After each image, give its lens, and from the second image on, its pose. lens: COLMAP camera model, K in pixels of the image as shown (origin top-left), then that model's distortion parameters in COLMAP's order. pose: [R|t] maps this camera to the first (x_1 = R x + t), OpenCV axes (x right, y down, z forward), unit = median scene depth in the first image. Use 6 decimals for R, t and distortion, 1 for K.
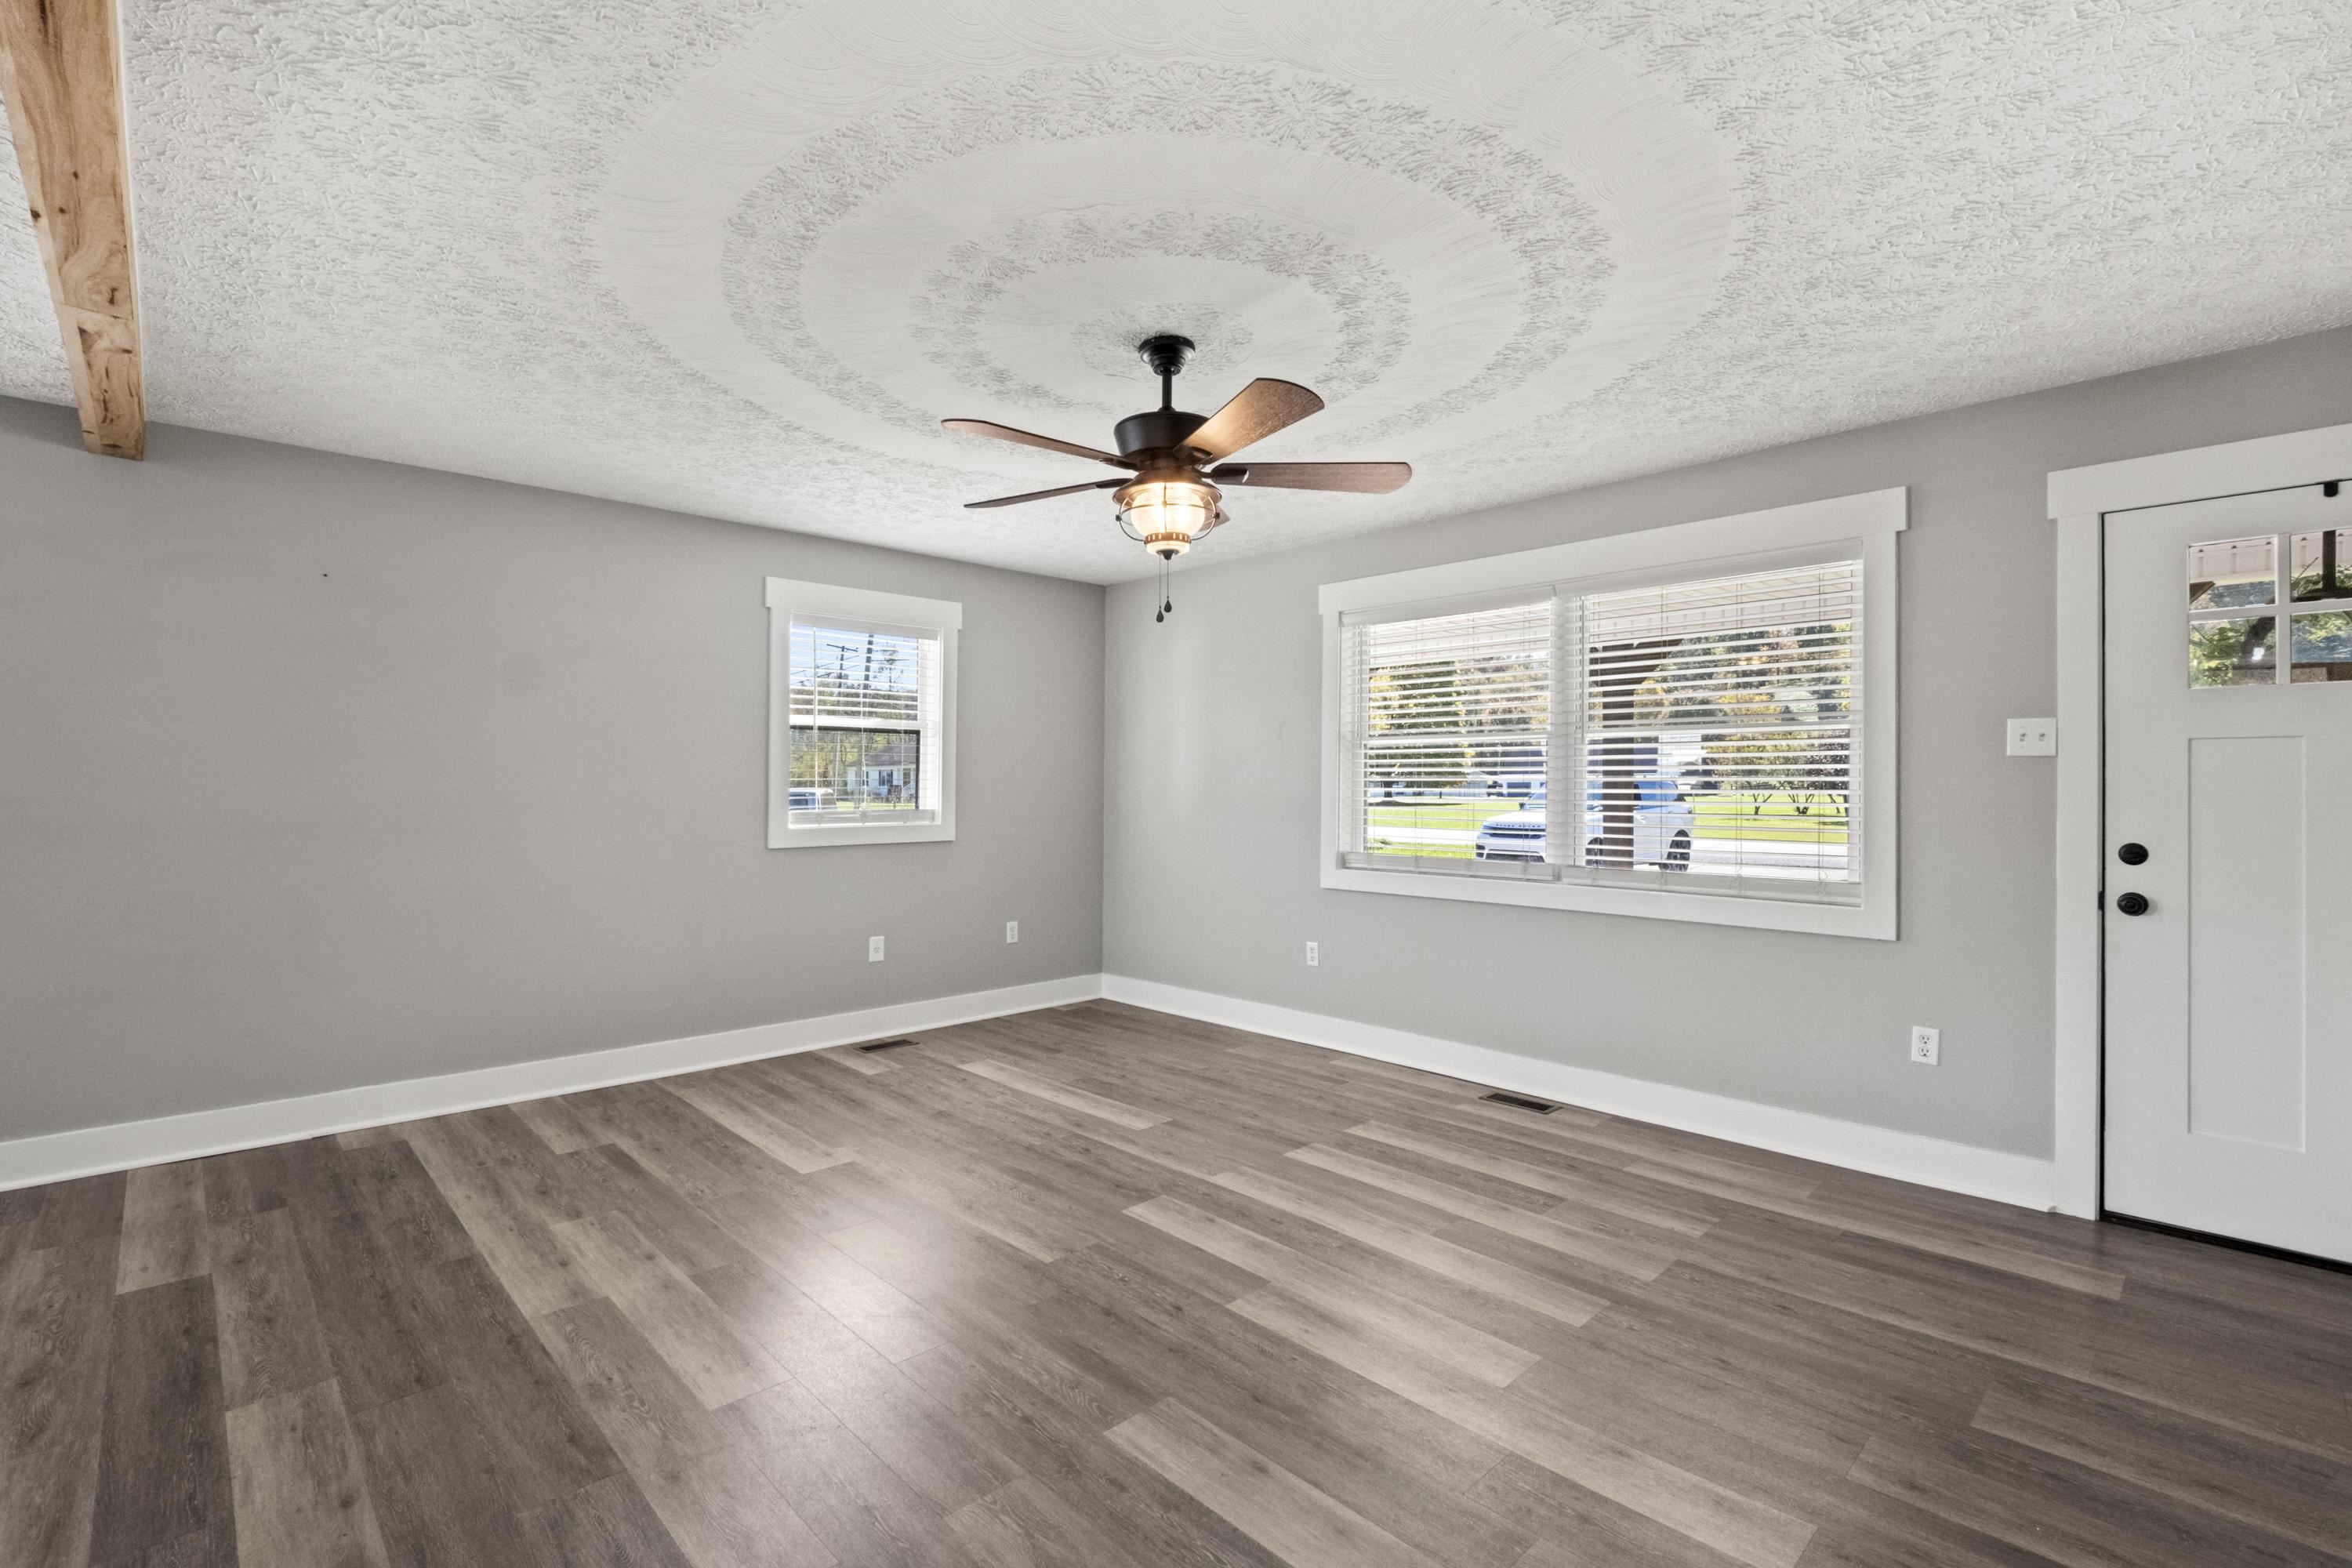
lens RADIAL K [[1037.6, 0, 1162.2], [0, 1037.6, 776.8], [0, 0, 1]] dist [-0.000846, -0.001057]
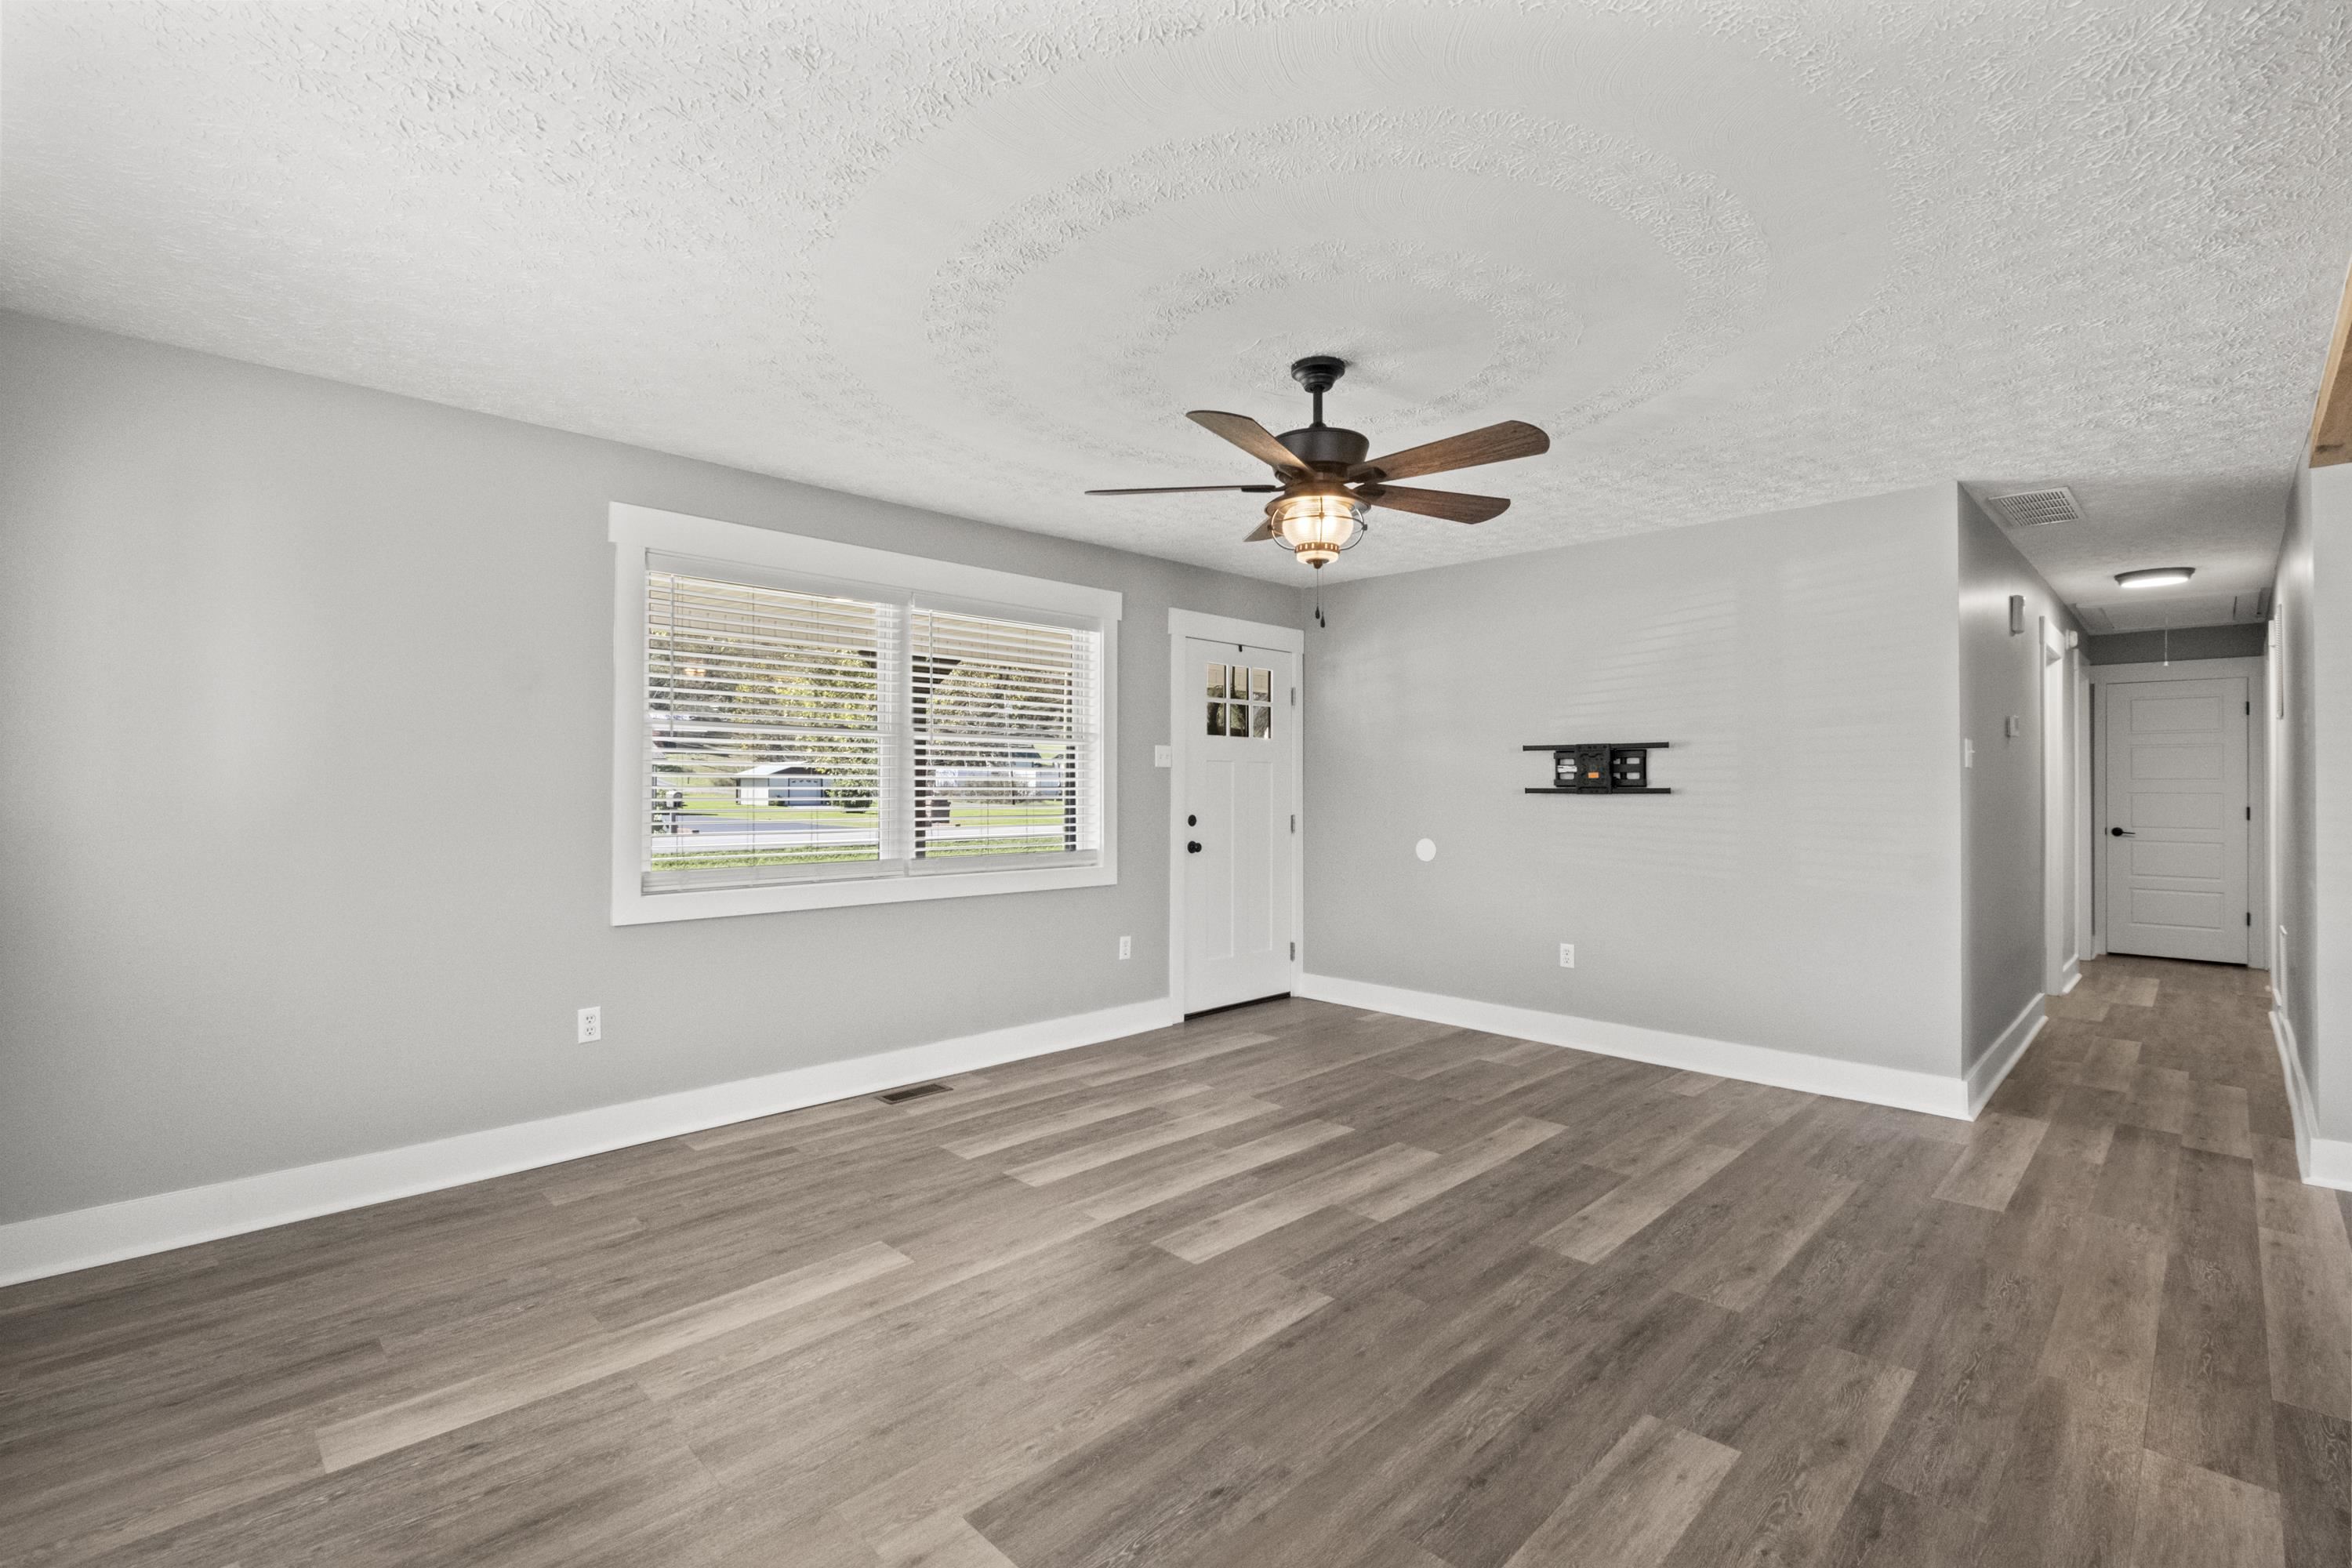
lens RADIAL K [[1037.6, 0, 1162.2], [0, 1037.6, 776.8], [0, 0, 1]] dist [-0.000846, -0.001057]
pose [[-0.006353, 0.006983, 0.999955, -0.847764], [-0.010193, 0.999923, -0.007048, 0.007739], [-0.999928, -0.010237, -0.006281, 0.947328]]
